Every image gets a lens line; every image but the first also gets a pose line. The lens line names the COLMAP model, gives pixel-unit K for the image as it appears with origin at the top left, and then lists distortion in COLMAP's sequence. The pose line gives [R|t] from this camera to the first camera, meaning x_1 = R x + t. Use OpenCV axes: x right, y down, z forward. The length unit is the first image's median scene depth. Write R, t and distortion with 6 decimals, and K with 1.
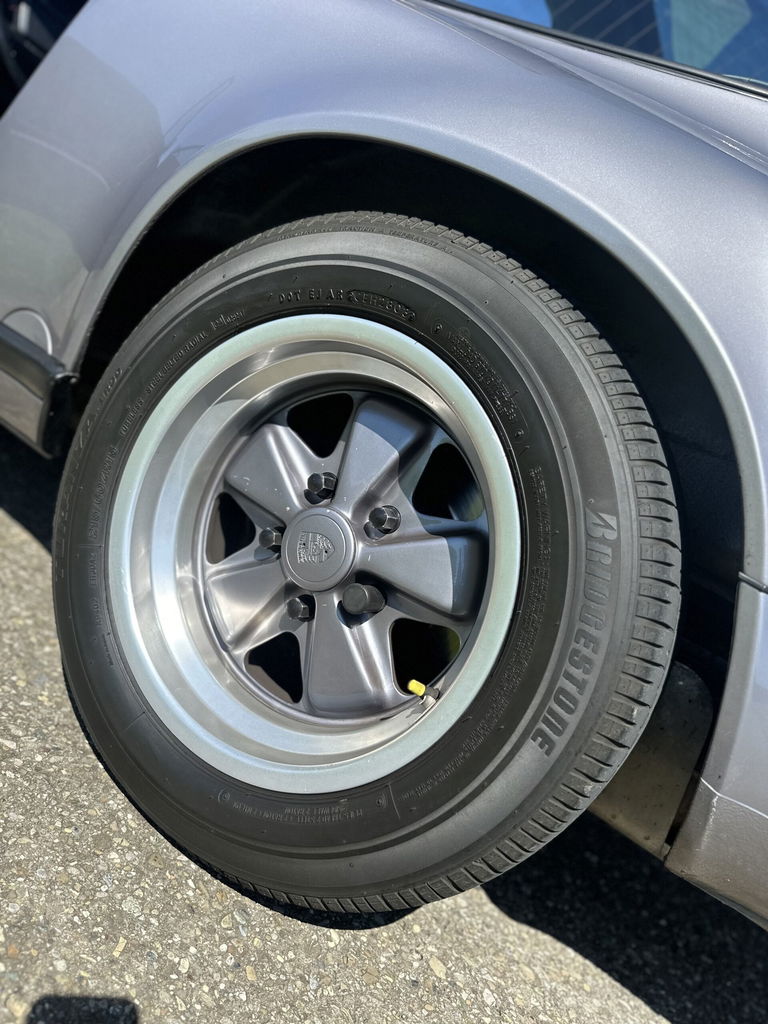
lens RADIAL K [[707.9, 0, 383.8], [0, 707.9, 508.9], [0, 0, 1]] dist [-0.032116, -0.007481]
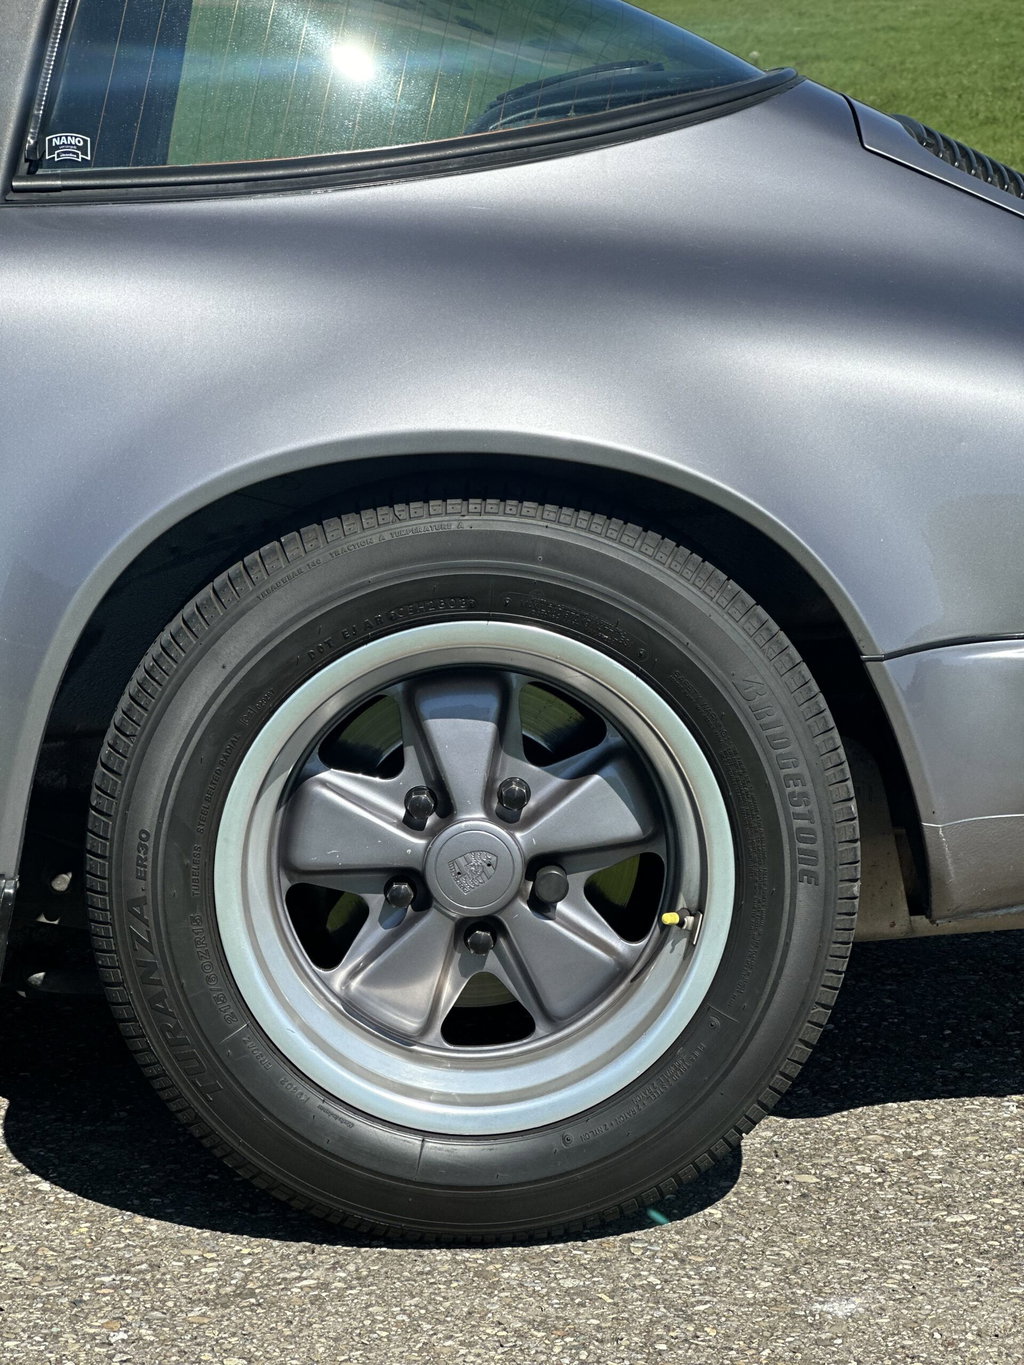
lens RADIAL K [[3101.0, 0, 513.0], [0, 3101.0, 682.5], [0, 0, 1]] dist [0.063215, 0.000000]
pose [[0.730977, -0.560232, 0.389632, -1.397753], [0.507415, 0.828008, 0.238606, -1.004830], [-0.456293, 0.023290, 0.889525, -2.382272]]
